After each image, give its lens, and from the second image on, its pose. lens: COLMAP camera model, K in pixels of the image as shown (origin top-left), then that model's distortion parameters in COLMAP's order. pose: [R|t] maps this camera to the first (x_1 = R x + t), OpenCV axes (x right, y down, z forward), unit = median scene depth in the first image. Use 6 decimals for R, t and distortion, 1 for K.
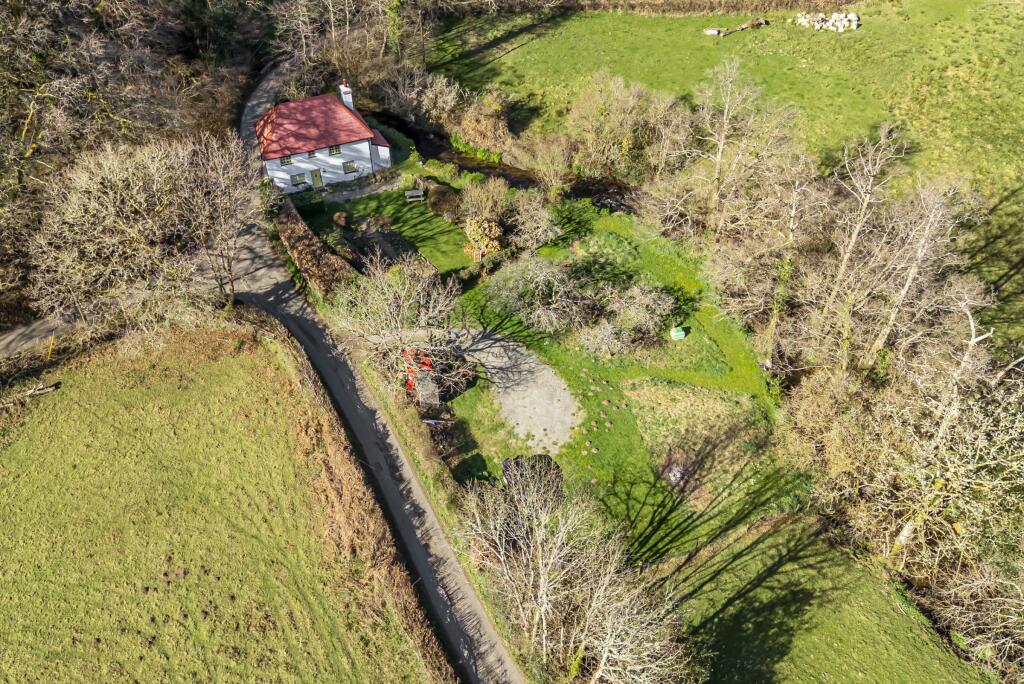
lens RADIAL K [[865.2, 0, 513.8], [0, 865.2, 345.8], [0, 0, 1]] dist [0.053903, -0.036514]
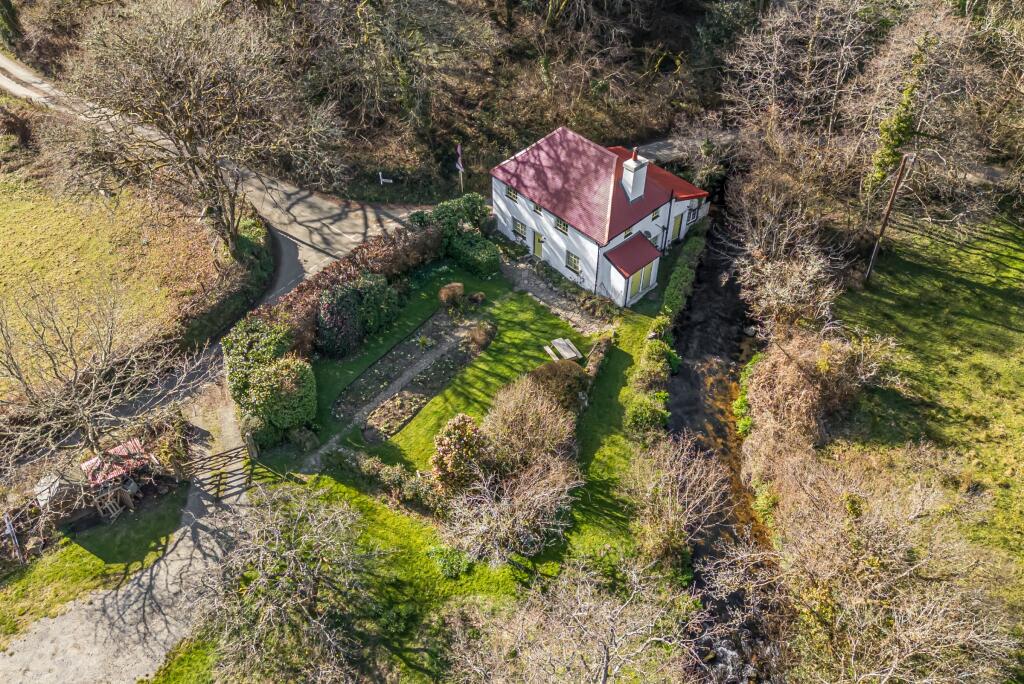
lens RADIAL K [[865.2, 0, 521.4], [0, 865.2, 336.8], [0, 0, 1]] dist [0.053903, -0.036514]
pose [[0.307969, 0.635153, -0.708333, 0.292257], [-0.677442, 0.669146, 0.305477, -0.342236], [0.668003, 0.385777, 0.636355, 0.594010]]
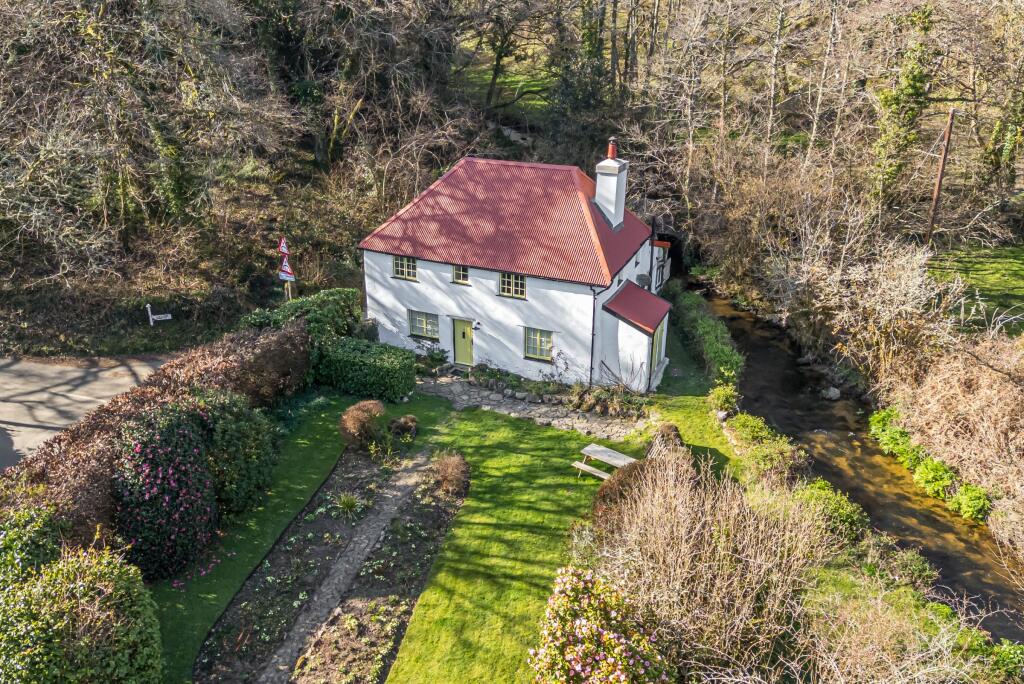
lens RADIAL K [[865.2, 0, 502.2], [0, 865.2, 341.7], [0, 0, 1]] dist [0.053903, -0.036514]
pose [[0.653977, 0.286380, -0.700215, 0.072734], [-0.540001, 0.824940, -0.166951, -0.135119], [0.529824, 0.487299, 0.694137, 0.729028]]
